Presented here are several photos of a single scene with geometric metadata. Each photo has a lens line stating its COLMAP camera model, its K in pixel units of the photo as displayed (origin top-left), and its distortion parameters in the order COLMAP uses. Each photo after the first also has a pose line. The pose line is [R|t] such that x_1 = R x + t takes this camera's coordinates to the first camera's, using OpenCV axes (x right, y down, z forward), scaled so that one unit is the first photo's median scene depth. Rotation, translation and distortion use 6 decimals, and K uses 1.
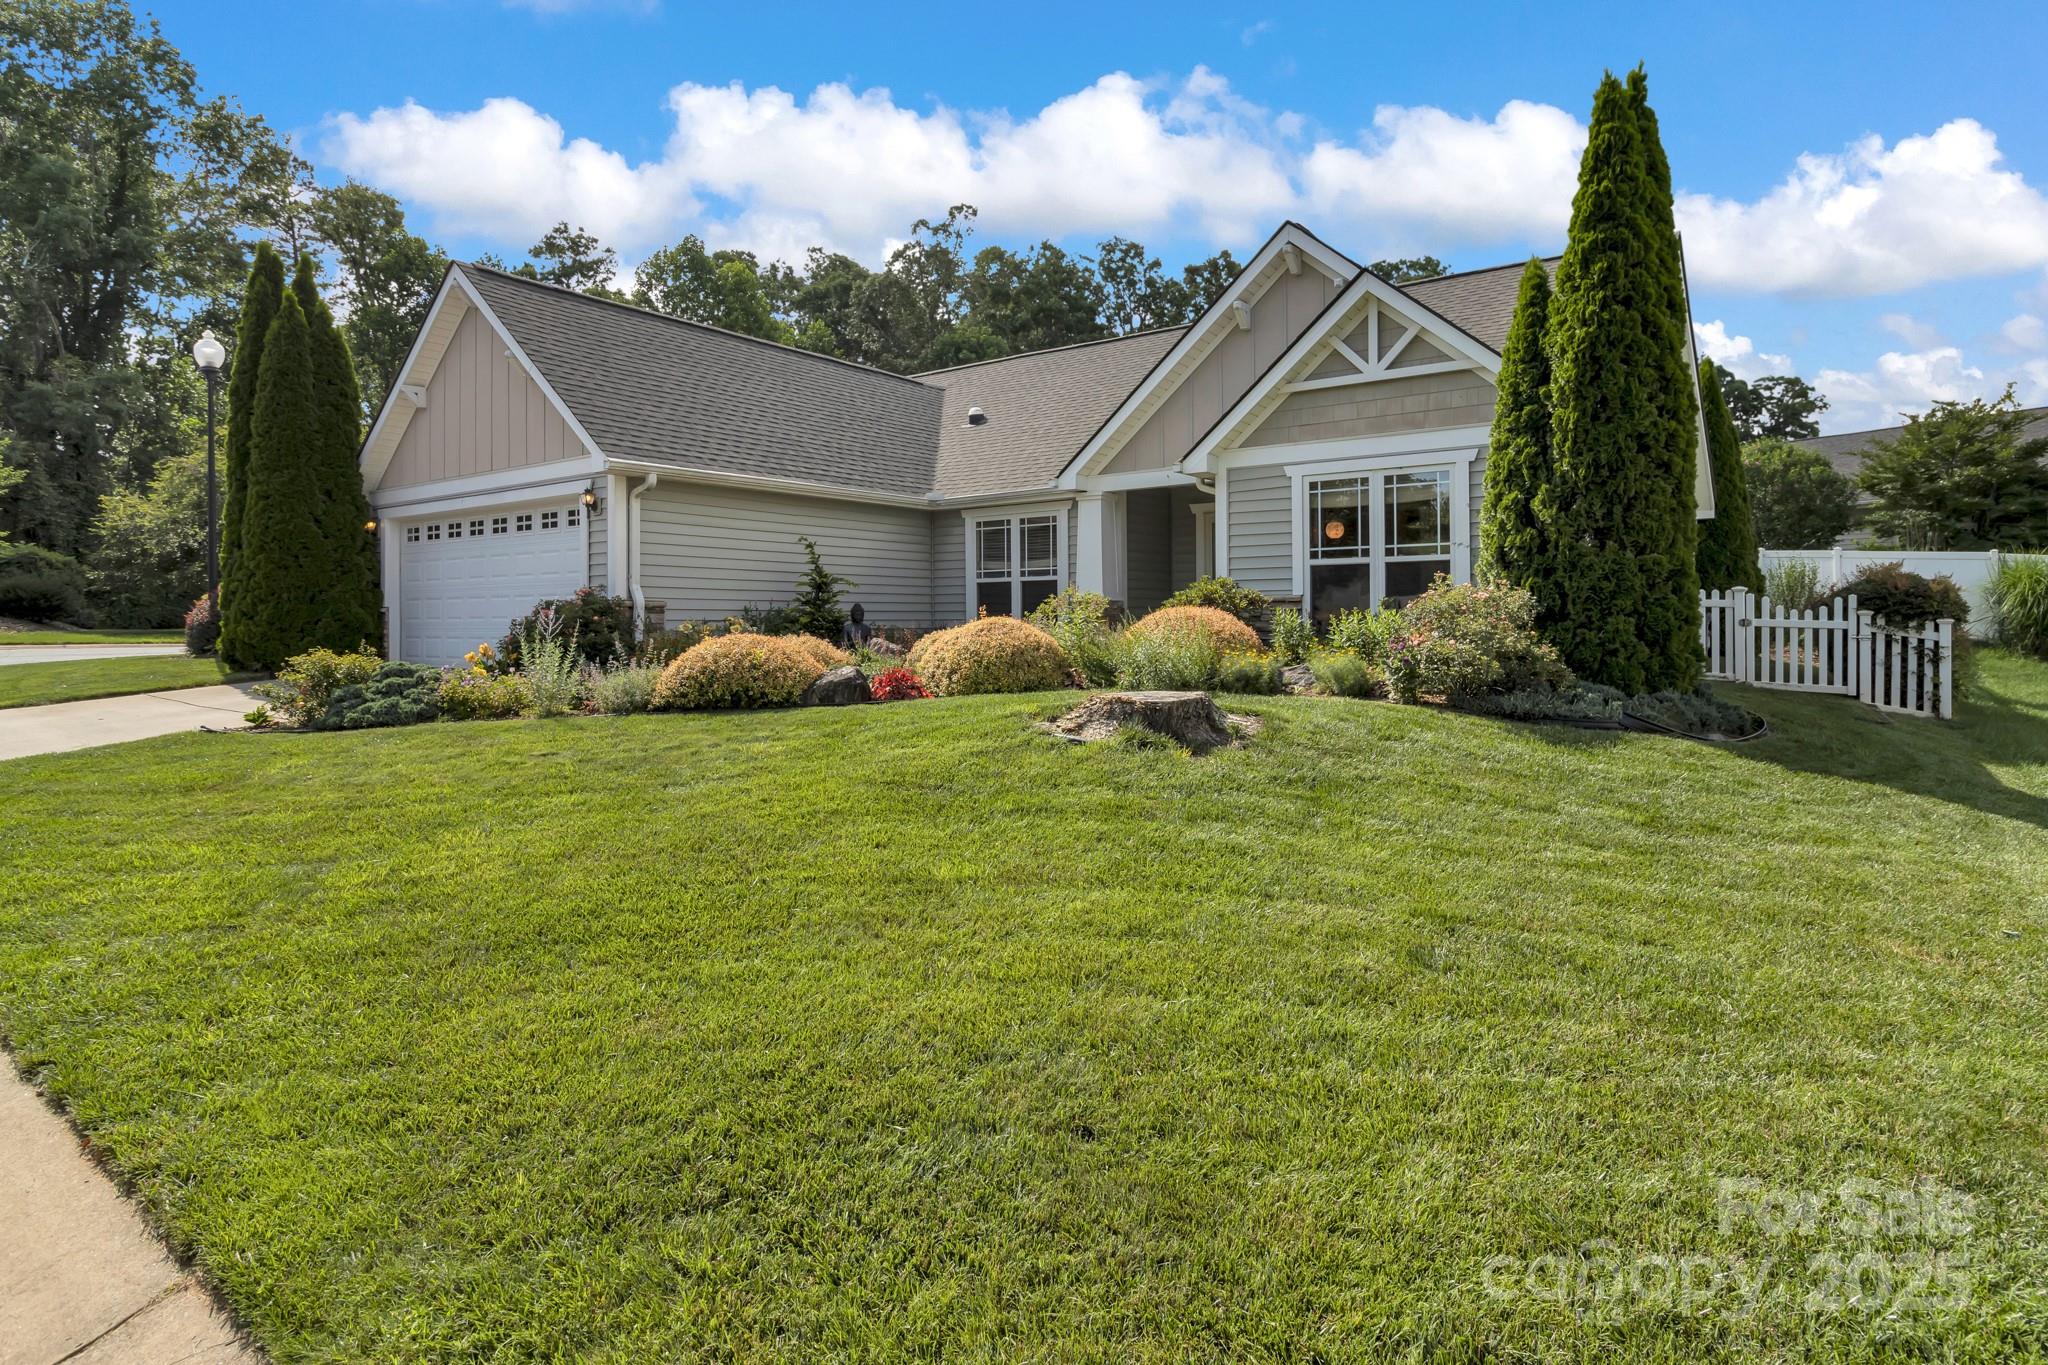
lens RADIAL K [[1085.5, 0, 1024.3], [0, 1085.5, 617.6], [0, 0, 1]] dist [-0.026394, 0.029507]
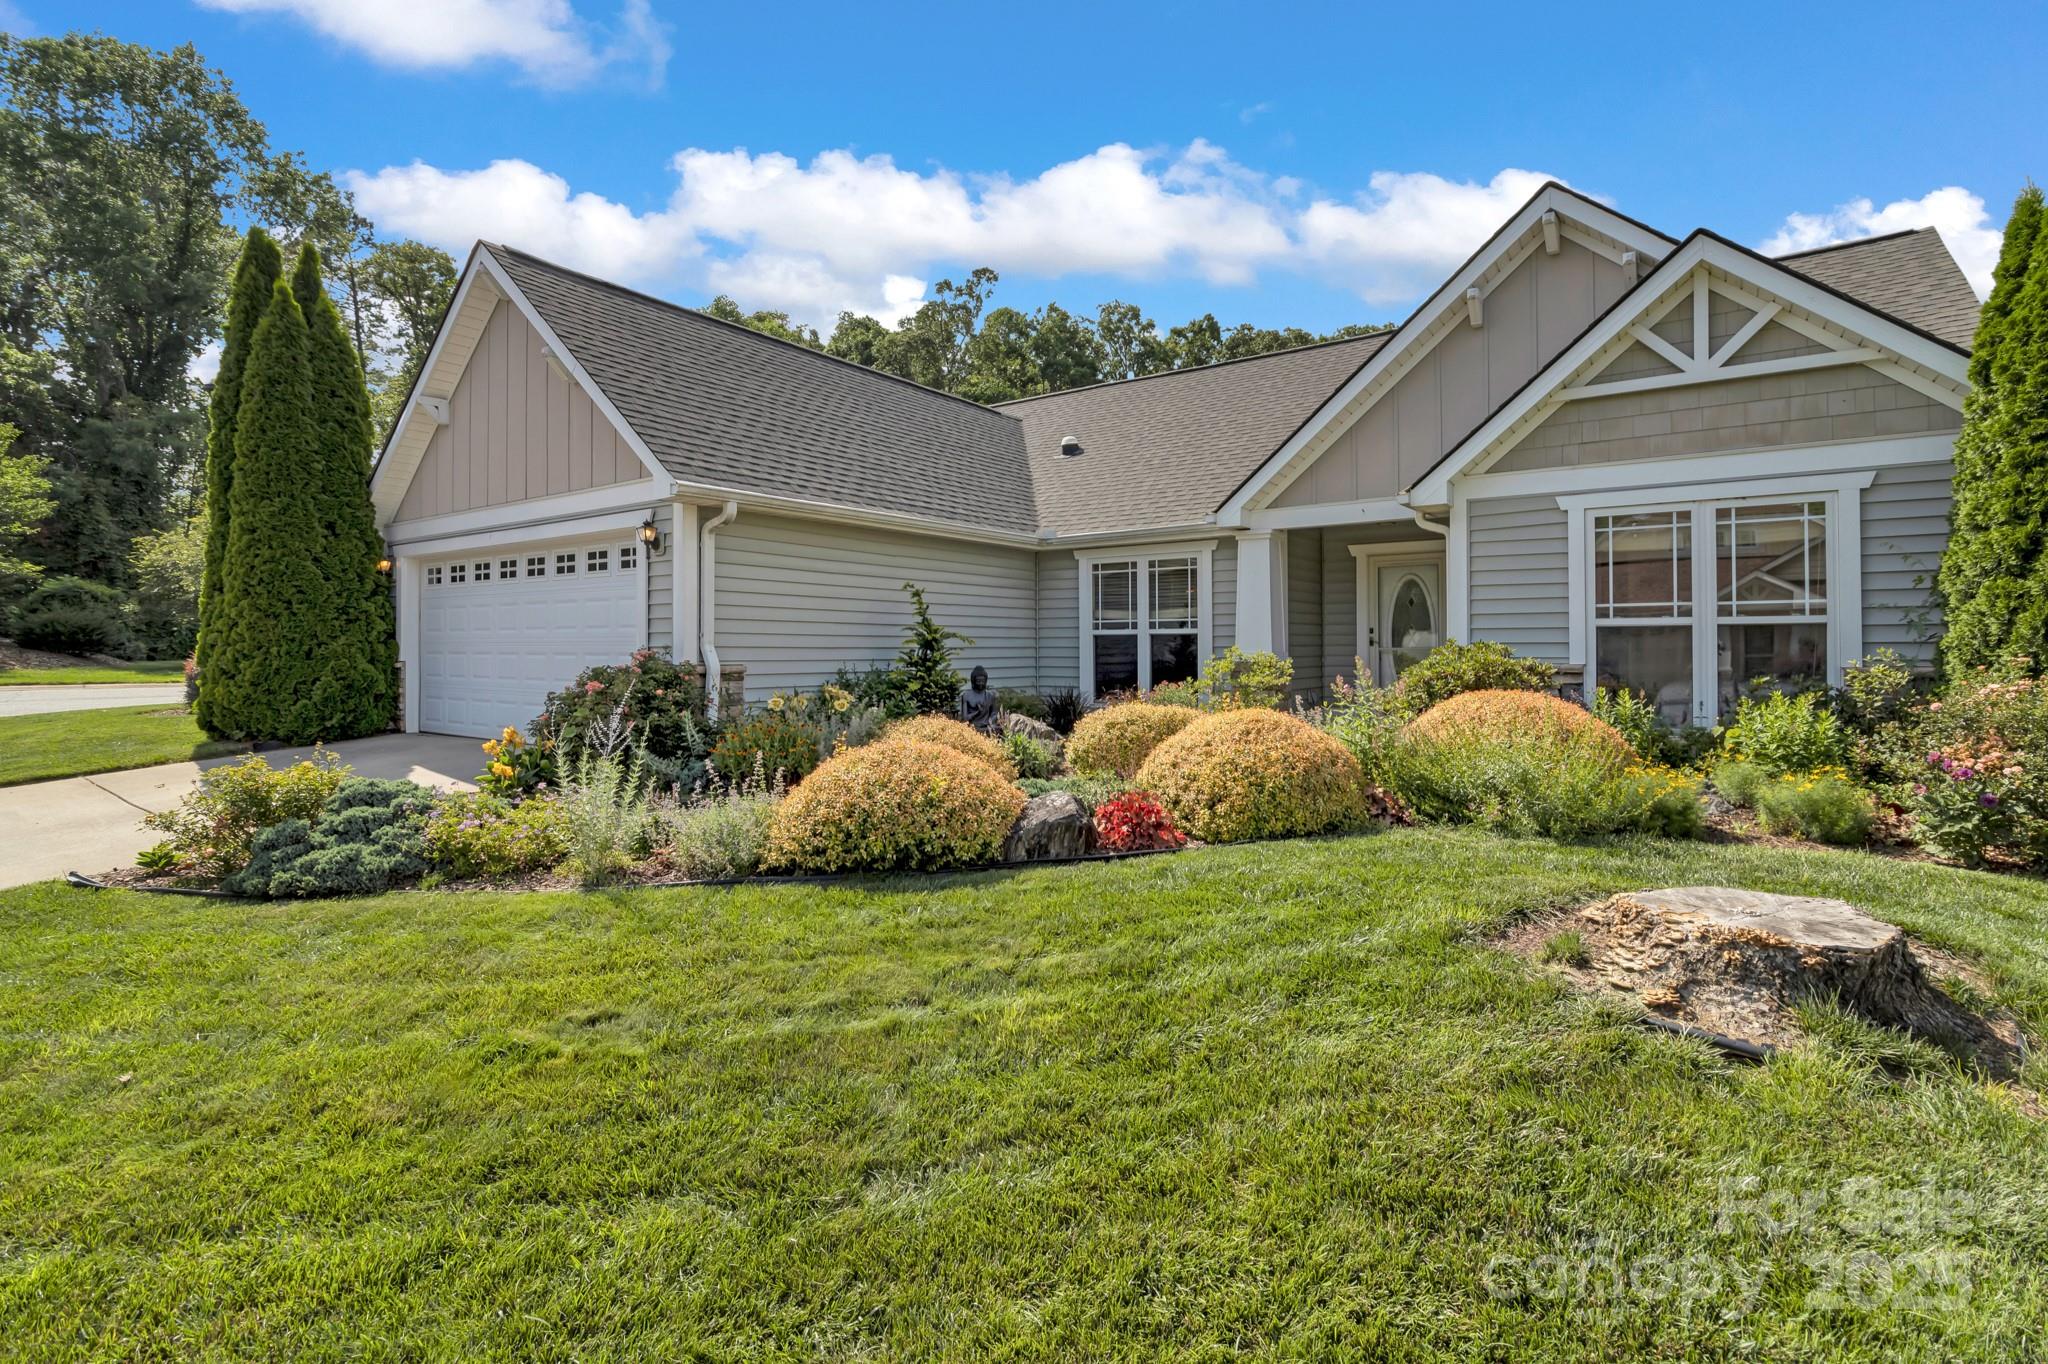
lens RADIAL K [[962.4, 0, 1018.9], [0, 962.4, 644.3], [0, 0, 1]] dist [-0.003022, 0.000435]
pose [[0.999985, 0.004606, 0.002850, -0.126512], [-0.004608, 0.999989, 0.000622, -0.029601], [-0.002847, -0.000635, 0.999996, 0.281563]]
